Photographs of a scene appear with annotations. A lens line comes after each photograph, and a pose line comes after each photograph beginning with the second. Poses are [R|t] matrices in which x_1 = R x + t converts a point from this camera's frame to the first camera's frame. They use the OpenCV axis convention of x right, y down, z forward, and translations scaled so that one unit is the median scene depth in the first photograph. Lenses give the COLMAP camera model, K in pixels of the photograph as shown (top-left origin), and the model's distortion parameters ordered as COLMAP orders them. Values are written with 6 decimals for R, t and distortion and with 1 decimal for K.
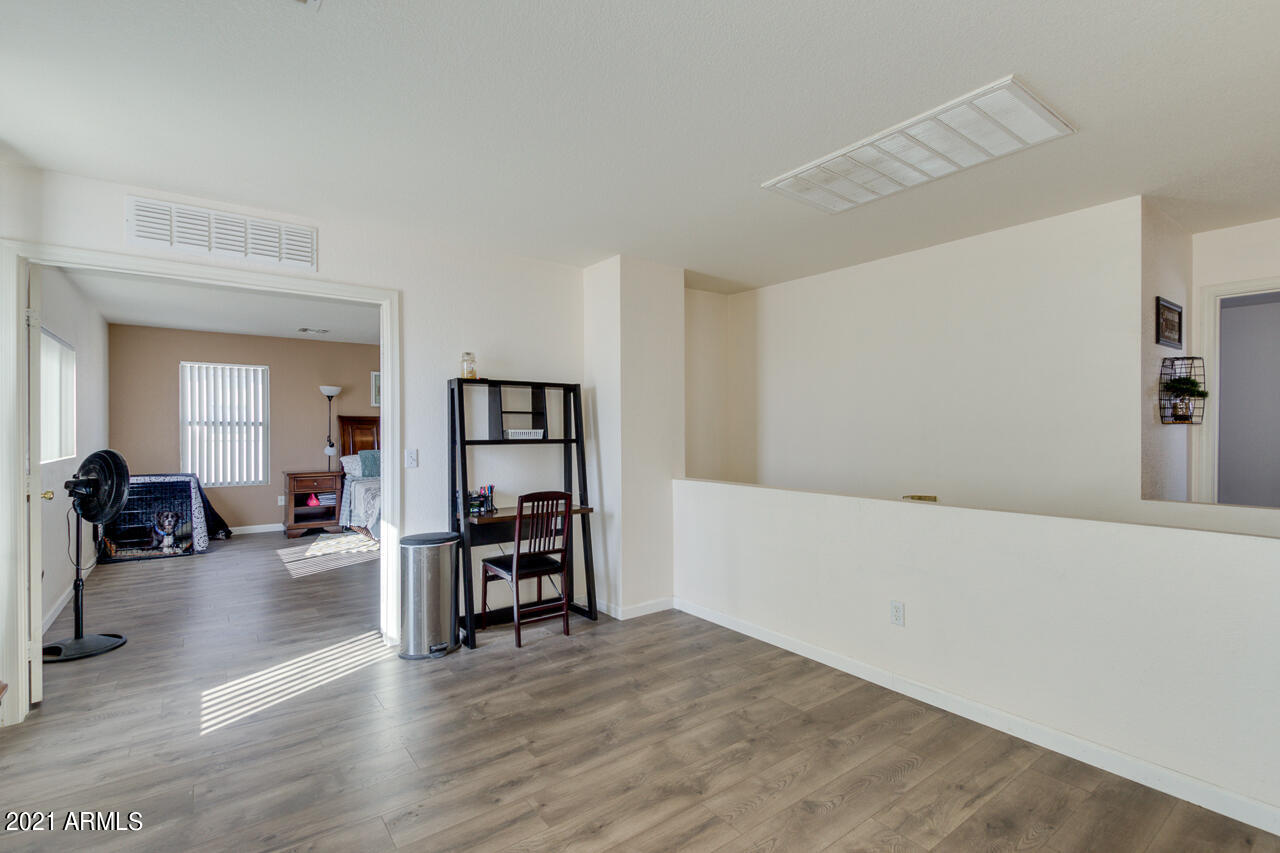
lens RADIAL K [[588.6, 0, 637.4], [0, 588.6, 432.3], [0, 0, 1]] dist [0.002568, -0.001289]
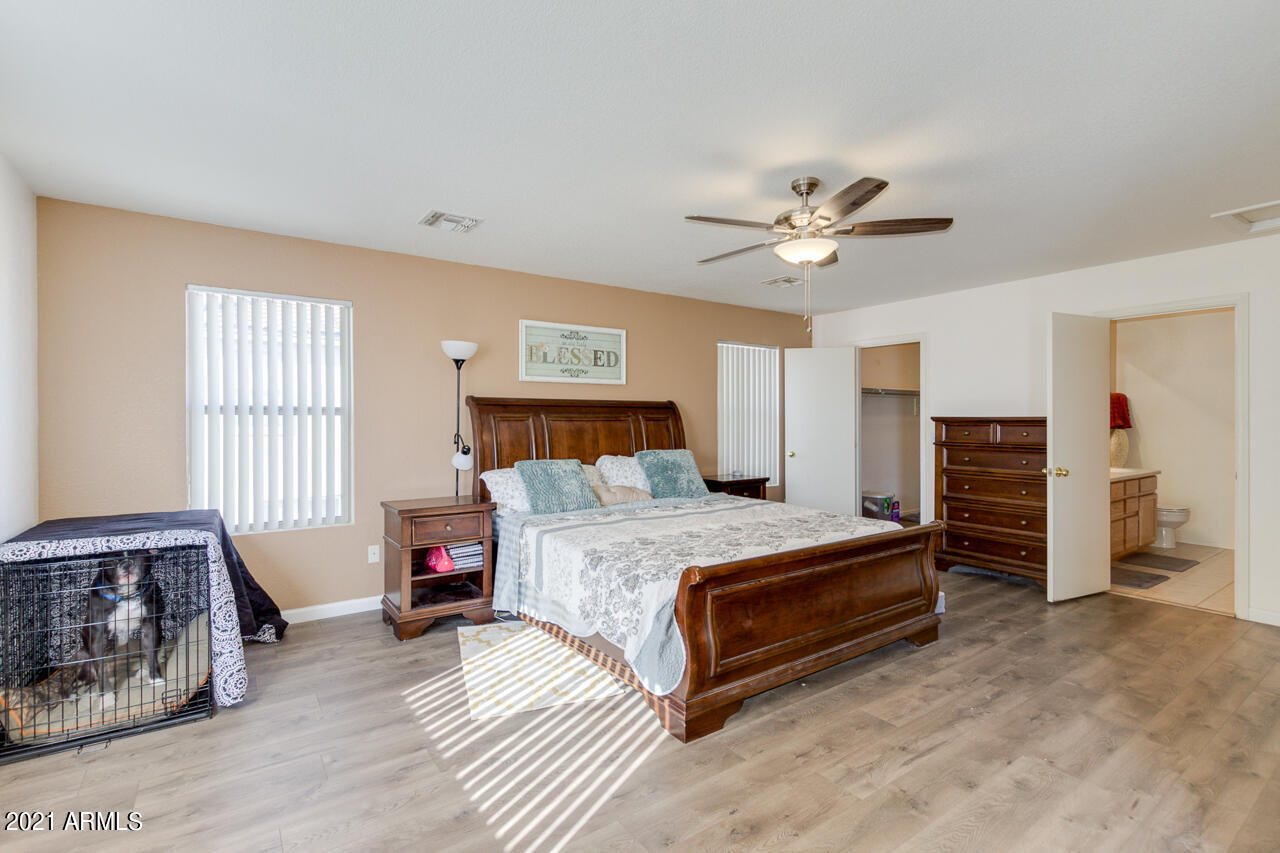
lens RADIAL K [[588.6, 0, 640.0], [0, 588.6, 420.9], [0, 0, 1]] dist [0.002568, -0.001289]
pose [[0.999904, 0.002789, -0.013565, -0.384140], [-0.002779, 0.999996, 0.000736, -0.006830], [0.013567, -0.000698, 0.999908, 0.504593]]
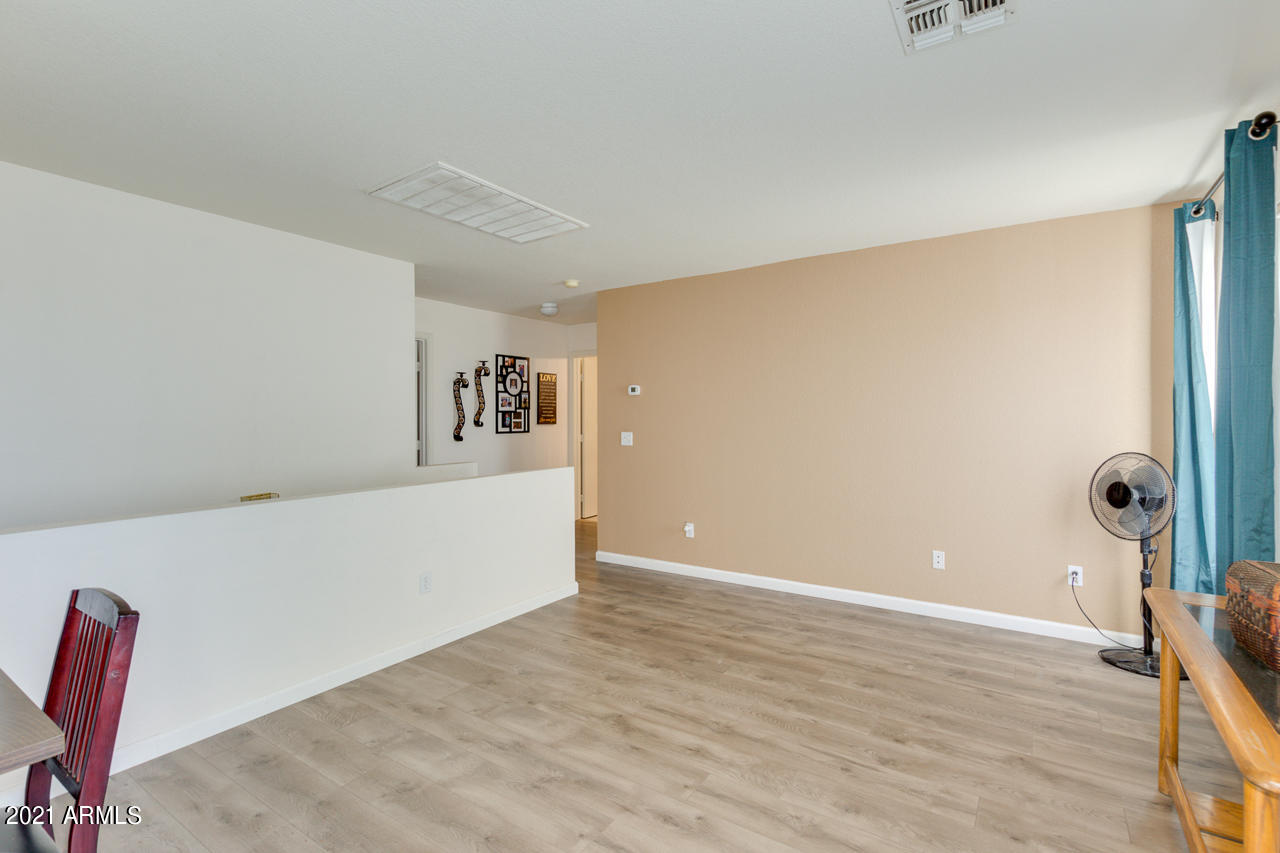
lens RADIAL K [[588.6, 0, 643.1], [0, 588.6, 424.2], [0, 0, 1]] dist [0.002568, -0.001289]
pose [[-0.343505, -0.006994, 0.939125, -0.705277], [0.012918, 0.999842, 0.012172, -0.005765], [-0.939062, 0.016313, -0.343361, 0.913343]]
